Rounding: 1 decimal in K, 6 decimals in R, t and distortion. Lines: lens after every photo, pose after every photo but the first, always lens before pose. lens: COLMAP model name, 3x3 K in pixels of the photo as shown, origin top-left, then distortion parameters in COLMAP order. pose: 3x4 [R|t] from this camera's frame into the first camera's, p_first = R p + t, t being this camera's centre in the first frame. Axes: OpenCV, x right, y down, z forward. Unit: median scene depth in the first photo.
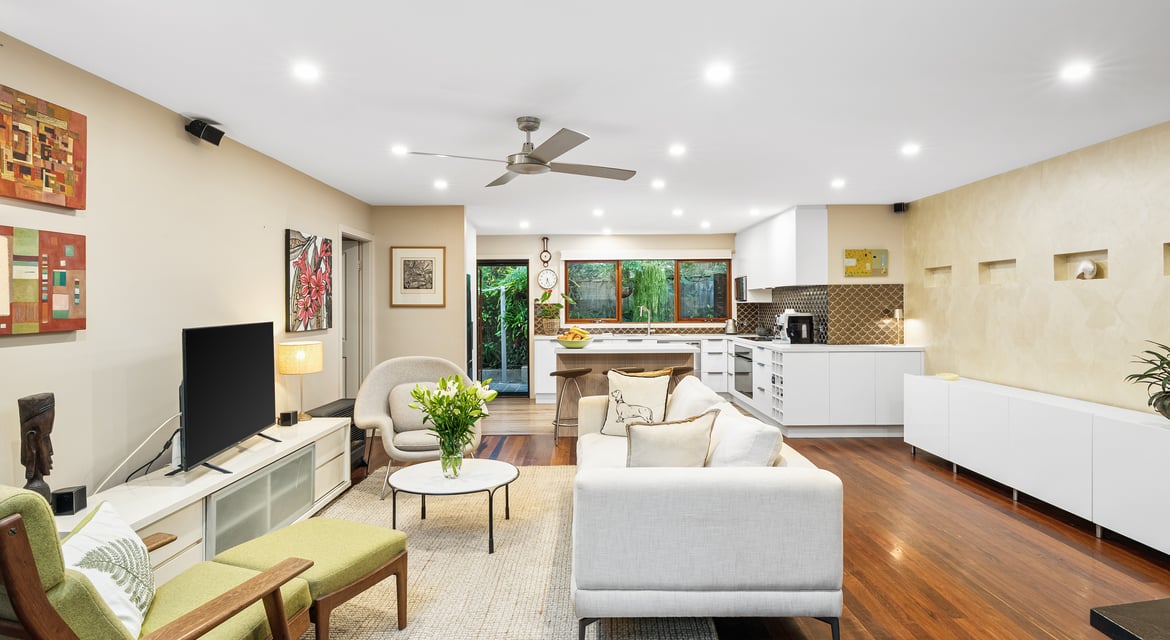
lens RADIAL K [[638.5, 0, 585.5], [0, 638.5, 311.7], [0, 0, 1]] dist [0.001913, -0.002979]
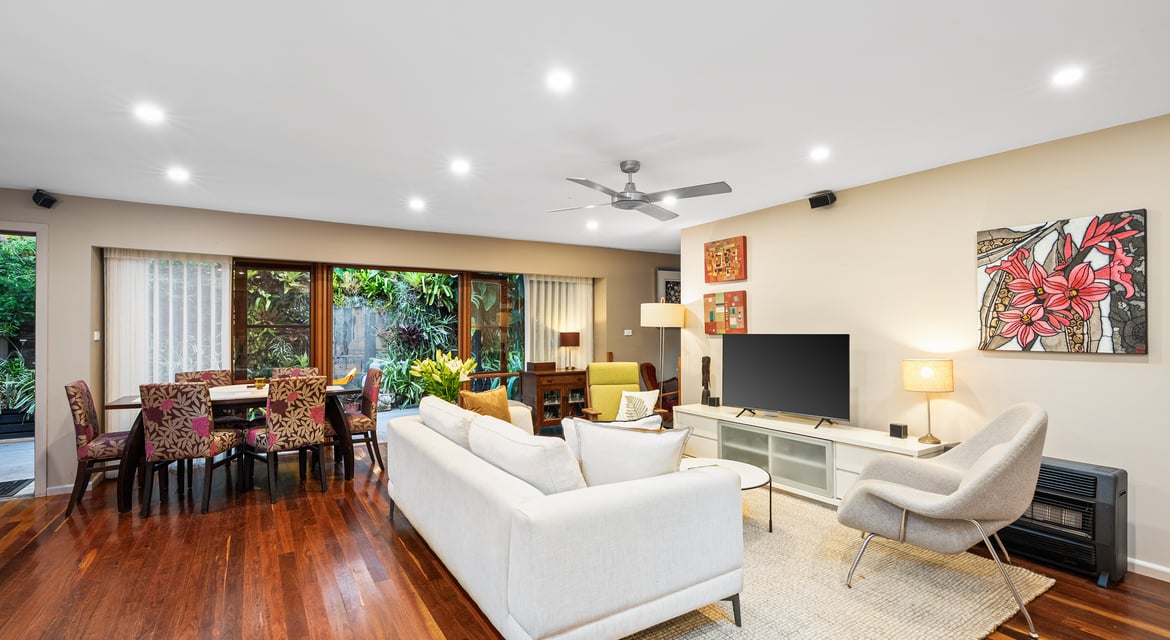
lens RADIAL K [[534.5, 0, 585.9], [0, 534.5, 323.6], [0, 0, 1]] dist [-0.005349, 0.001797]
pose [[-0.849942, 0.003856, -0.526862, 0.455383], [0.002145, 0.999990, 0.003858, -0.010100], [0.526871, 0.002148, -0.849942, 1.622687]]
